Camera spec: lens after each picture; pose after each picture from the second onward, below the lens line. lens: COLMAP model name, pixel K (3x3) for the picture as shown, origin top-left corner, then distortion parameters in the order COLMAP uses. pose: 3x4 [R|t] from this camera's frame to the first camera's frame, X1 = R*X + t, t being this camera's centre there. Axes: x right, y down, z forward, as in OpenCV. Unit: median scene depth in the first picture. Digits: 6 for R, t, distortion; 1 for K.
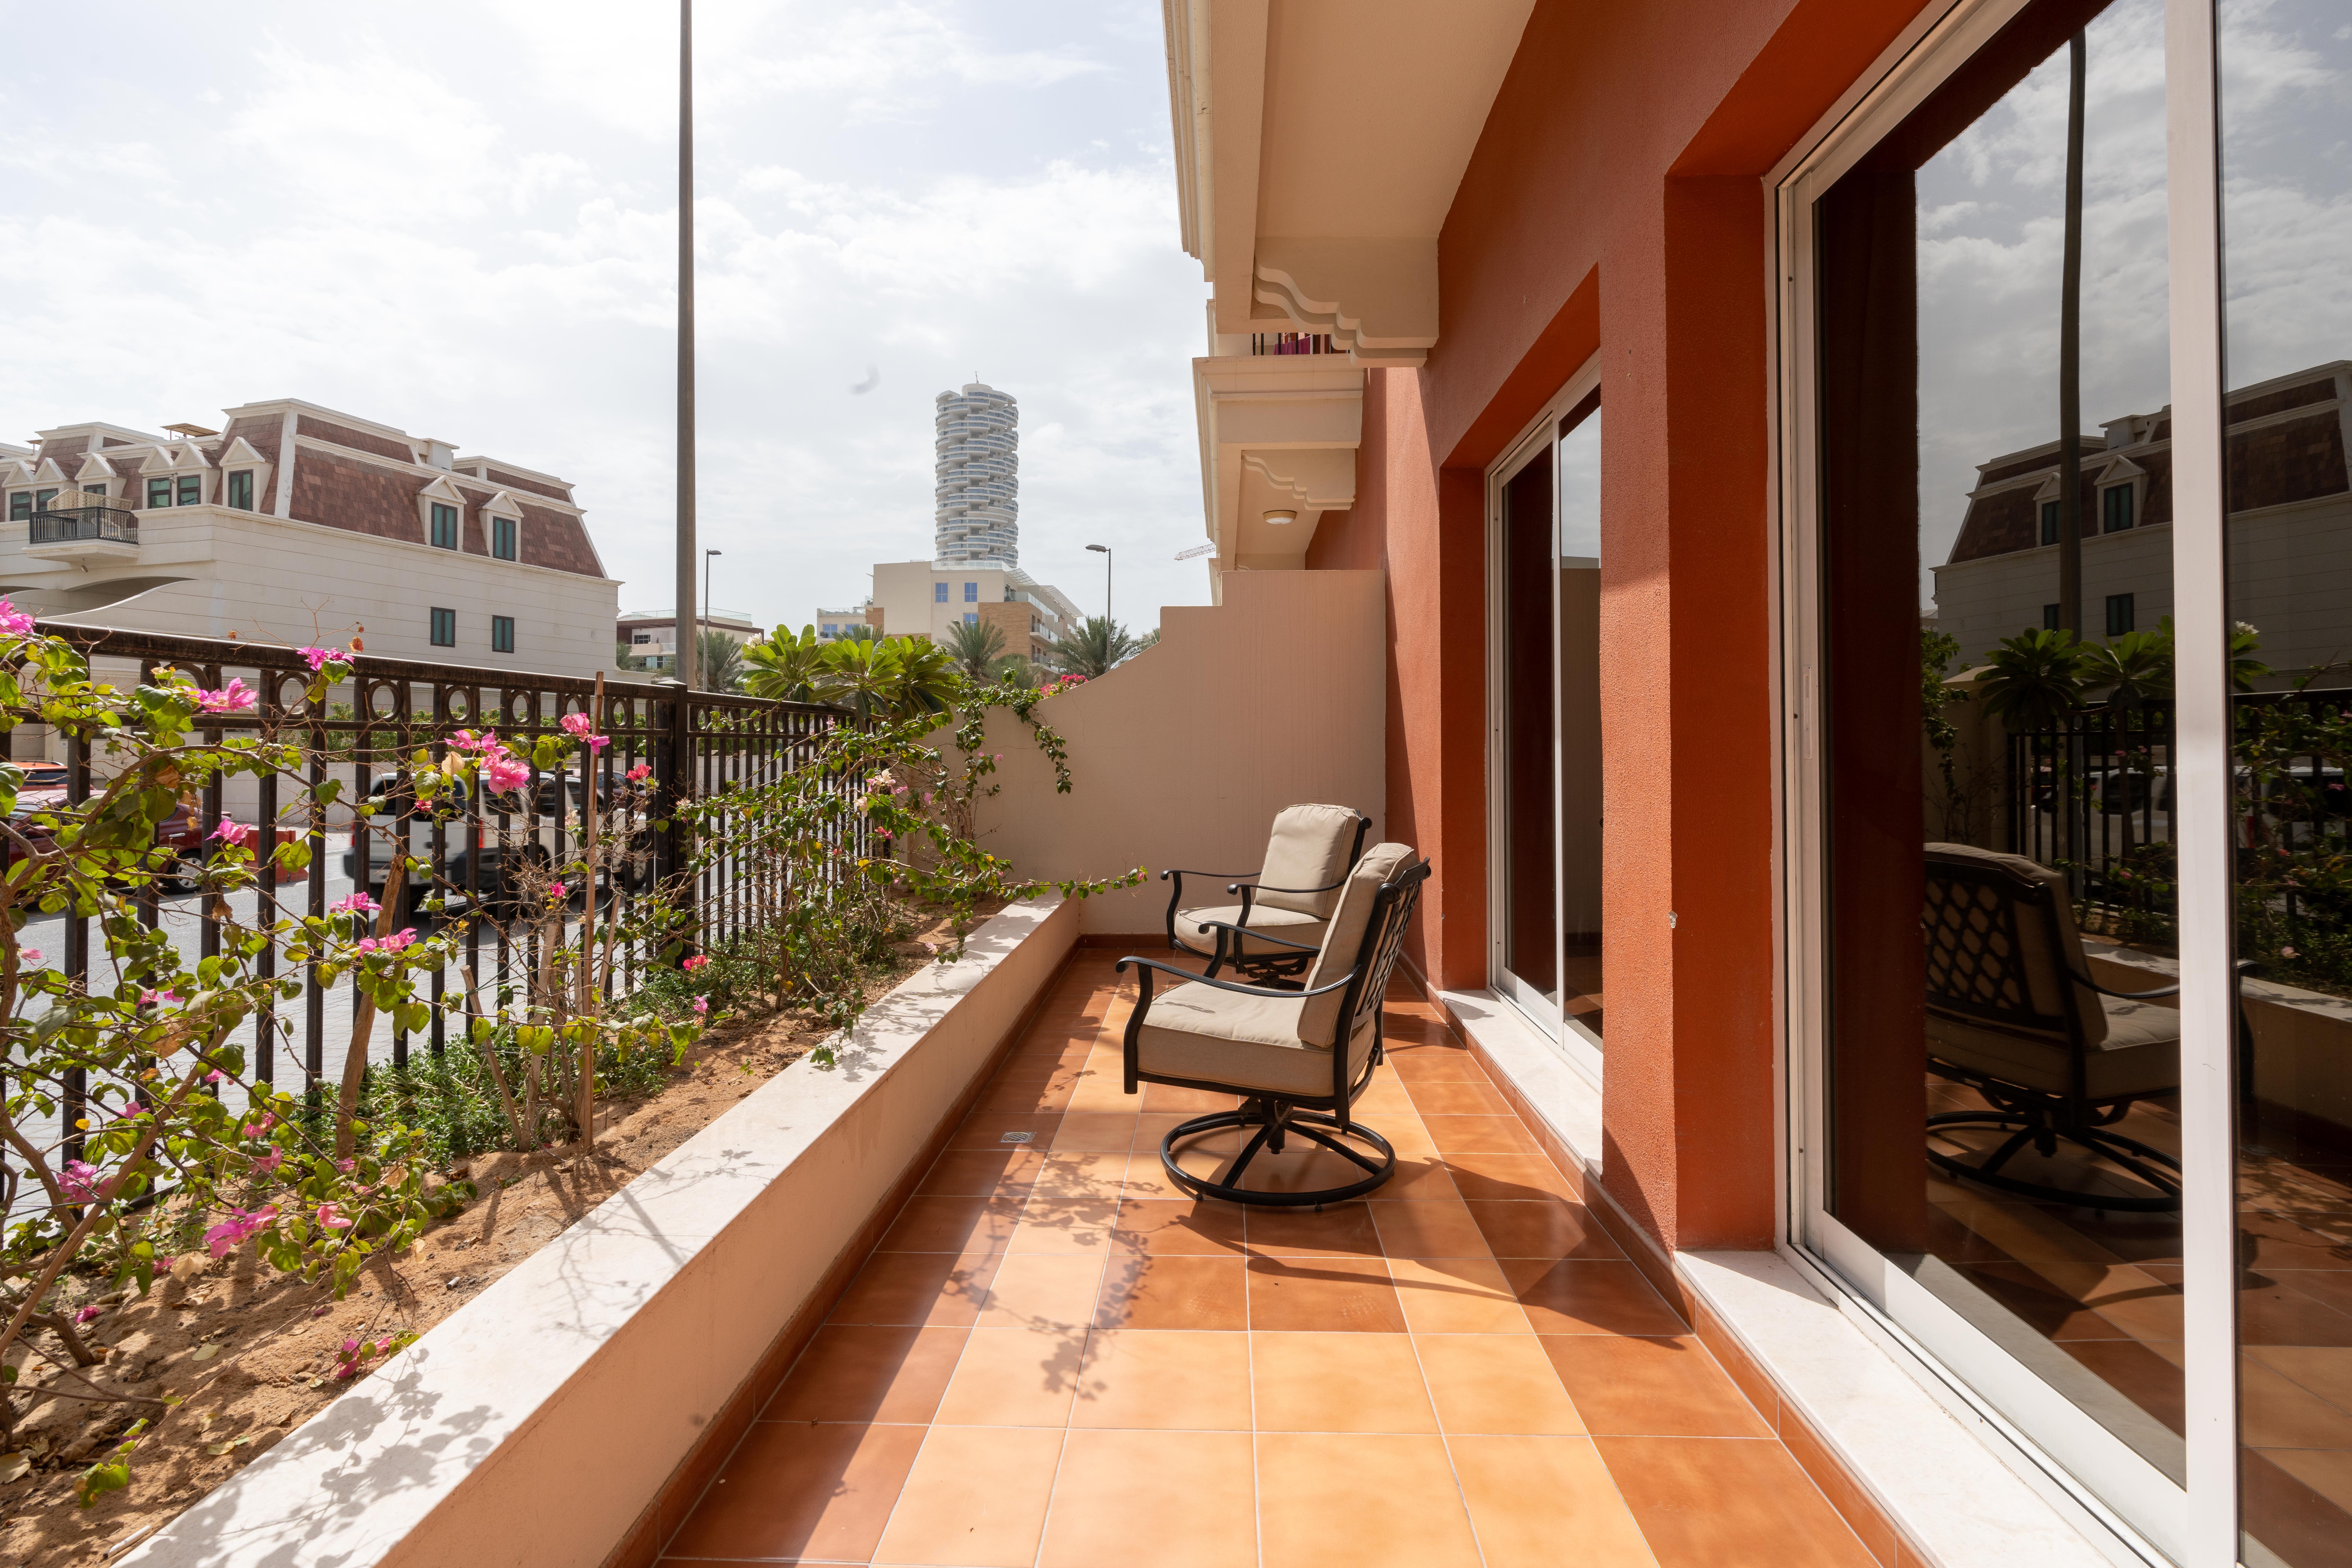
lens RADIAL K [[1077.9, 0, 1158.2], [0, 1077.9, 726.6], [0, 0, 1]] dist [-0.013577, 0.007372]
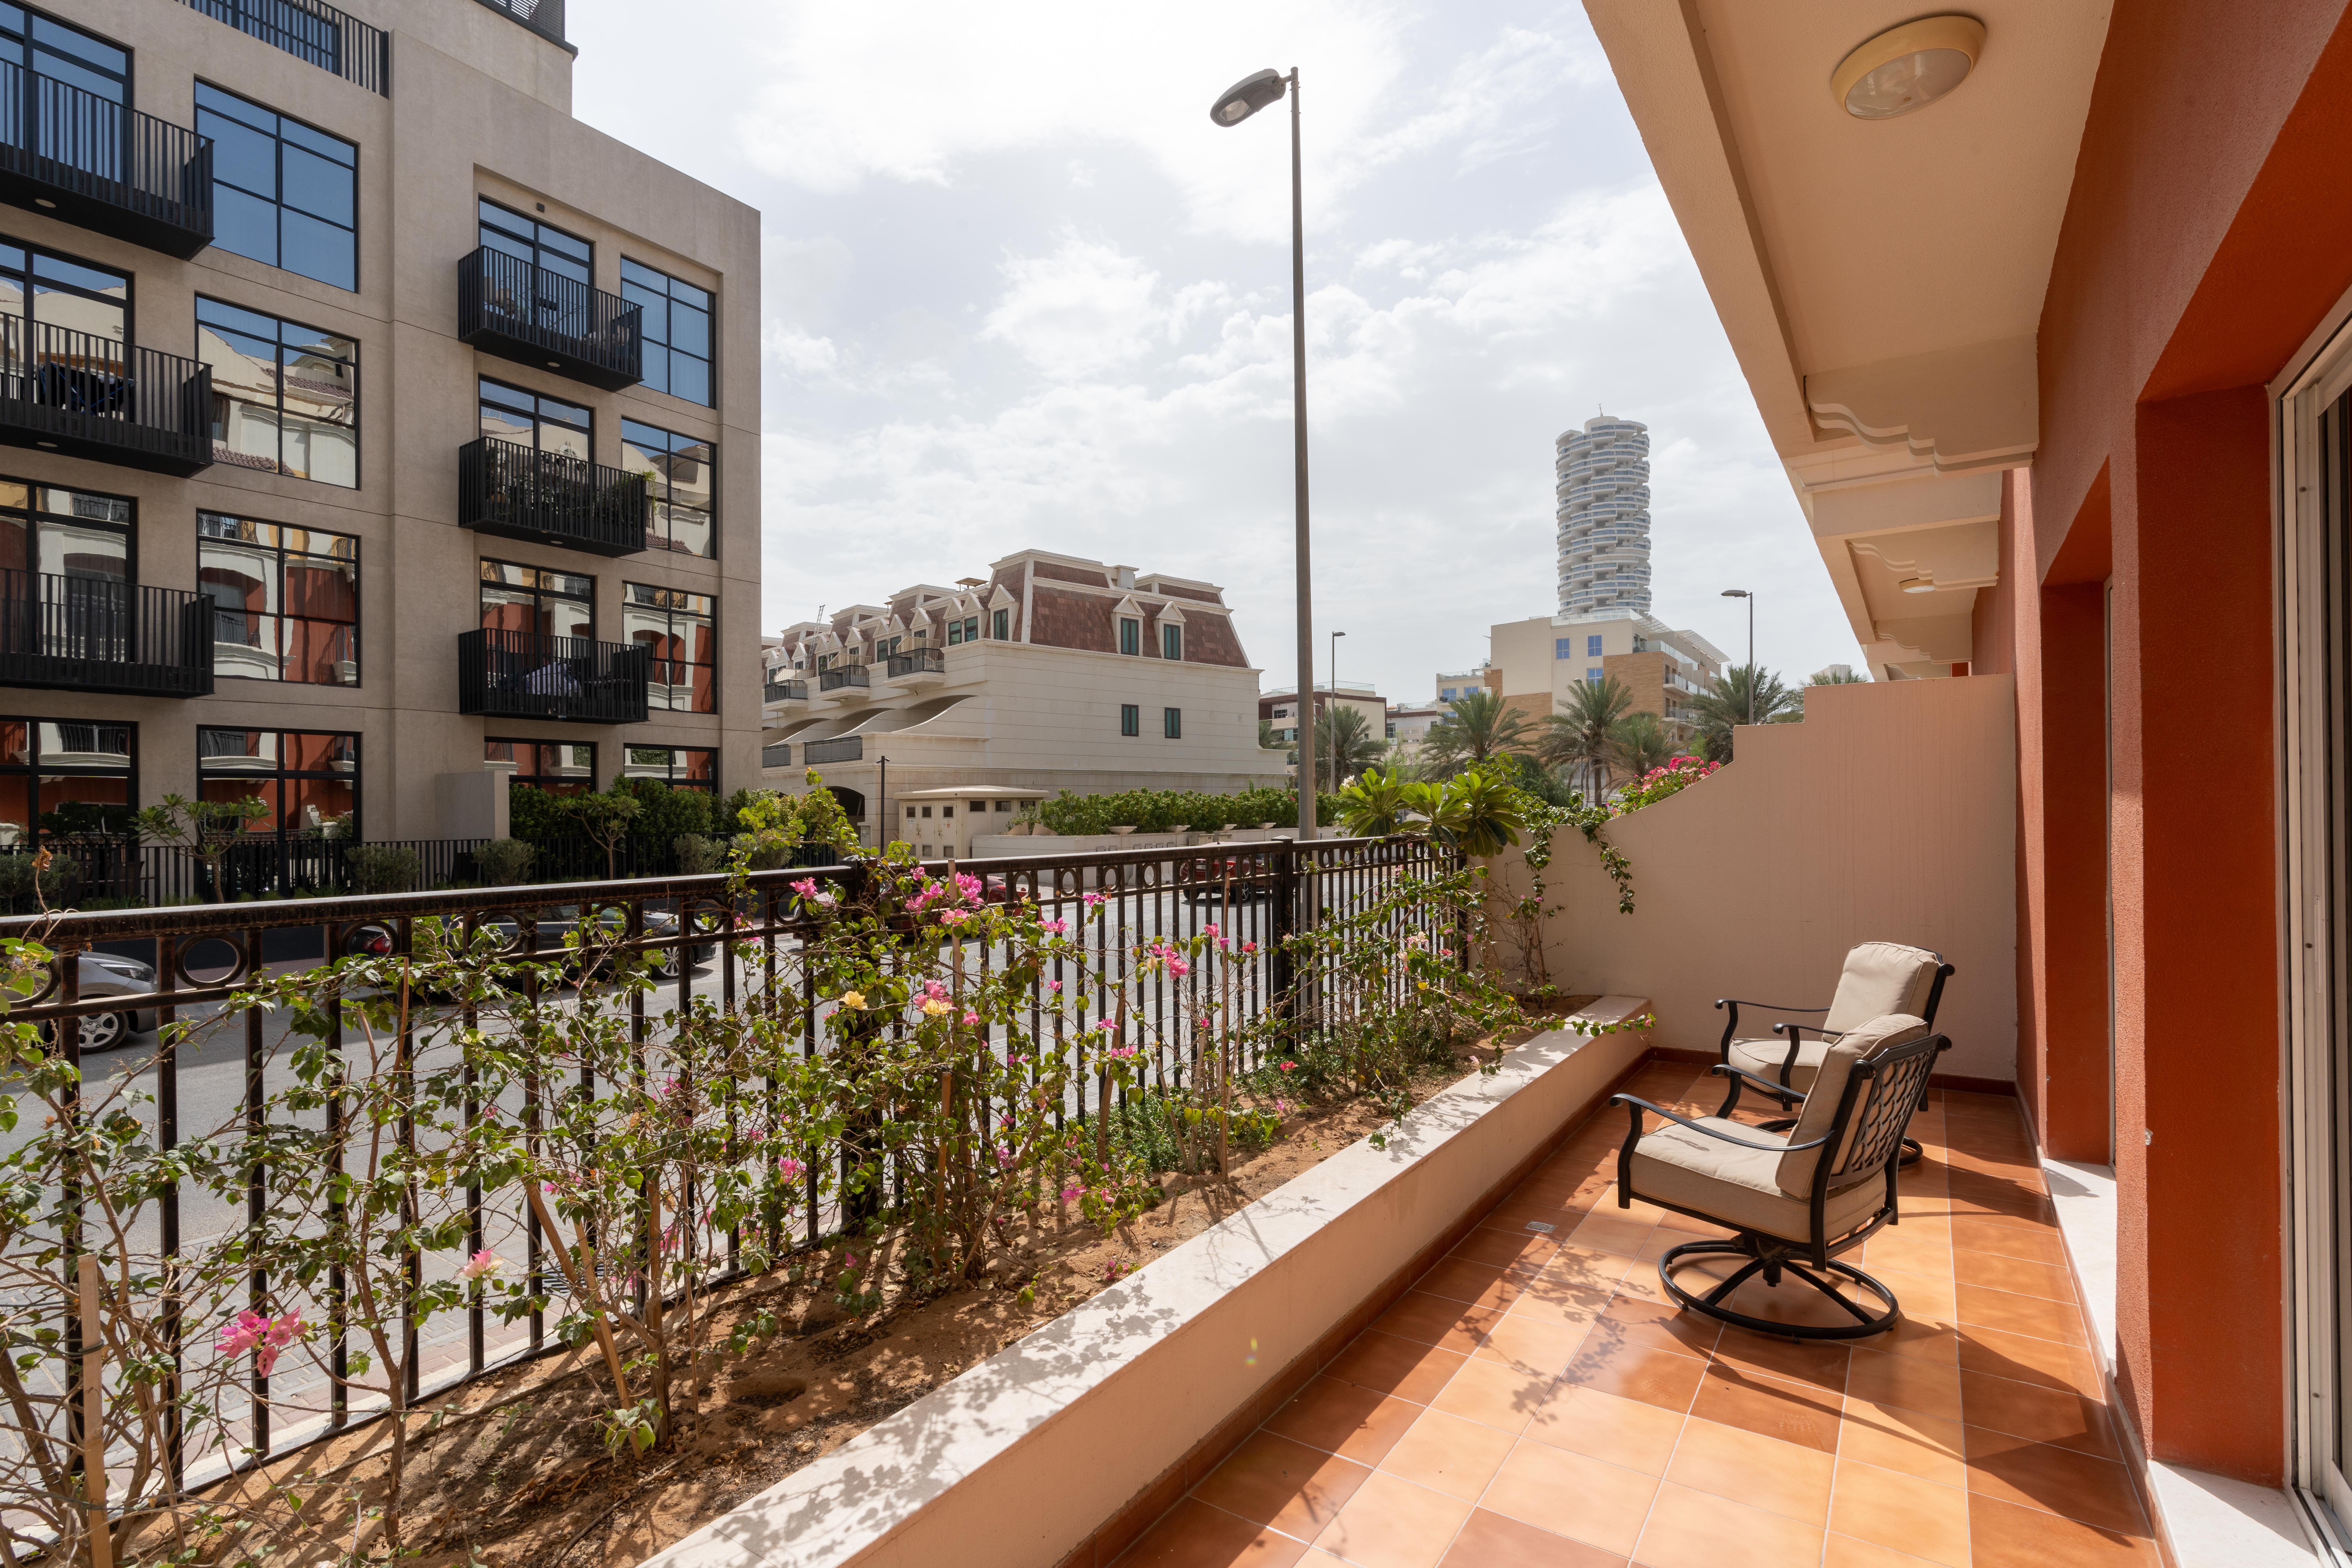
lens RADIAL K [[1074.8, 0, 1170.1], [0, 1074.8, 782.2], [0, 0, 1]] dist [-0.013815, 0.006276]
pose [[0.851642, -0.019227, -0.523771, 0.178616], [0.015488, 0.999814, -0.011519, -0.130539], [0.523895, 0.001698, 0.851781, -0.290454]]
